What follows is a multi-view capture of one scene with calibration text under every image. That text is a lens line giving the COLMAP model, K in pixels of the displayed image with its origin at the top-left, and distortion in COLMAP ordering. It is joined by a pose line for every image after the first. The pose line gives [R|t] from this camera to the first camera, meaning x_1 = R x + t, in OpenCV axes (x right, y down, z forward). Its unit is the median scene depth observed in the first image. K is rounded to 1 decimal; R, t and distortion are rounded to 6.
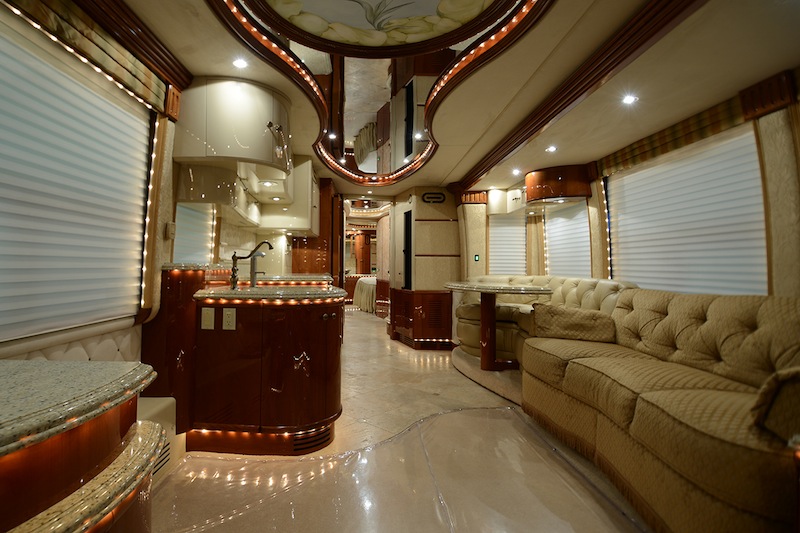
lens RADIAL K [[418.9, 0, 365.0], [0, 418.9, 253.7], [0, 0, 1]] dist [0.054659, -0.055602]
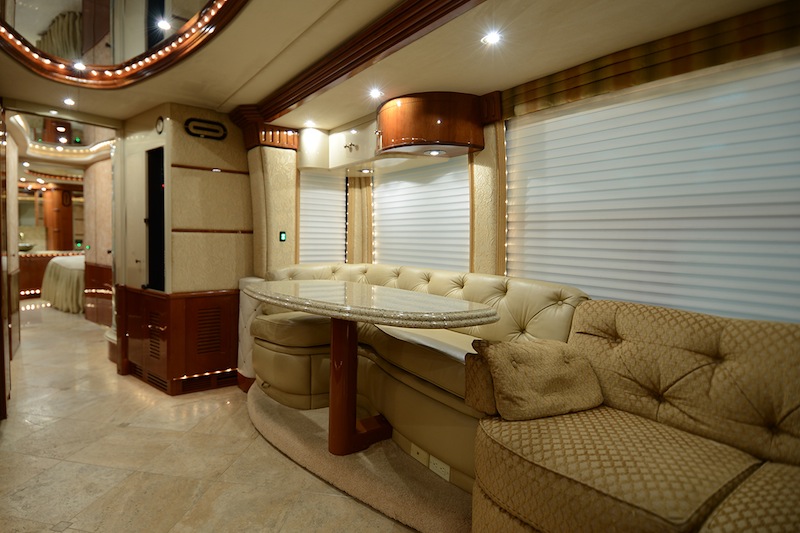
lens RADIAL K [[418.9, 0, 365.0], [0, 418.9, 253.7], [0, 0, 1]] dist [0.054659, -0.055602]
pose [[0.816804, -0.015834, 0.576697, 0.005970], [-0.027127, 0.997463, 0.065808, -0.008721], [-0.576277, -0.069397, 0.814303, 0.418197]]
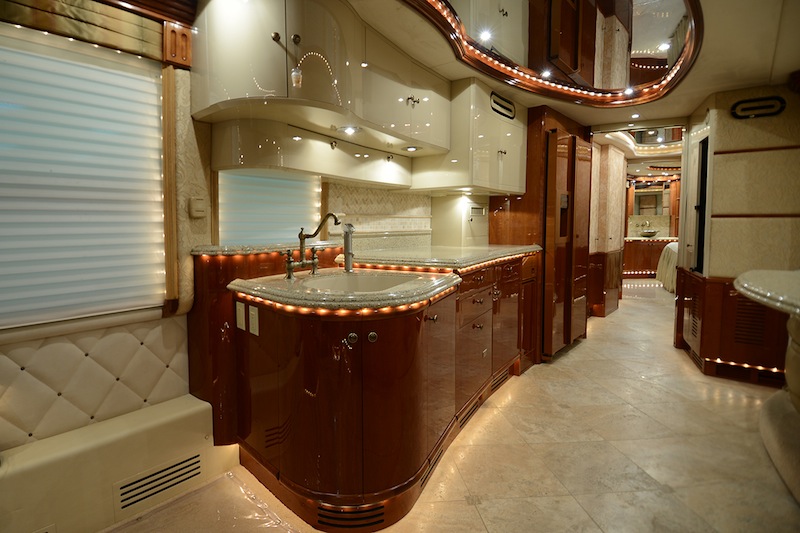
lens RADIAL K [[418.9, 0, 365.0], [0, 418.9, 253.7], [0, 0, 1]] dist [0.054659, -0.055602]
pose [[0.754439, 0.035719, -0.655398, 0.150637], [0.032284, 0.995290, 0.091406, -0.013334], [0.655576, -0.090119, 0.749732, 0.265385]]
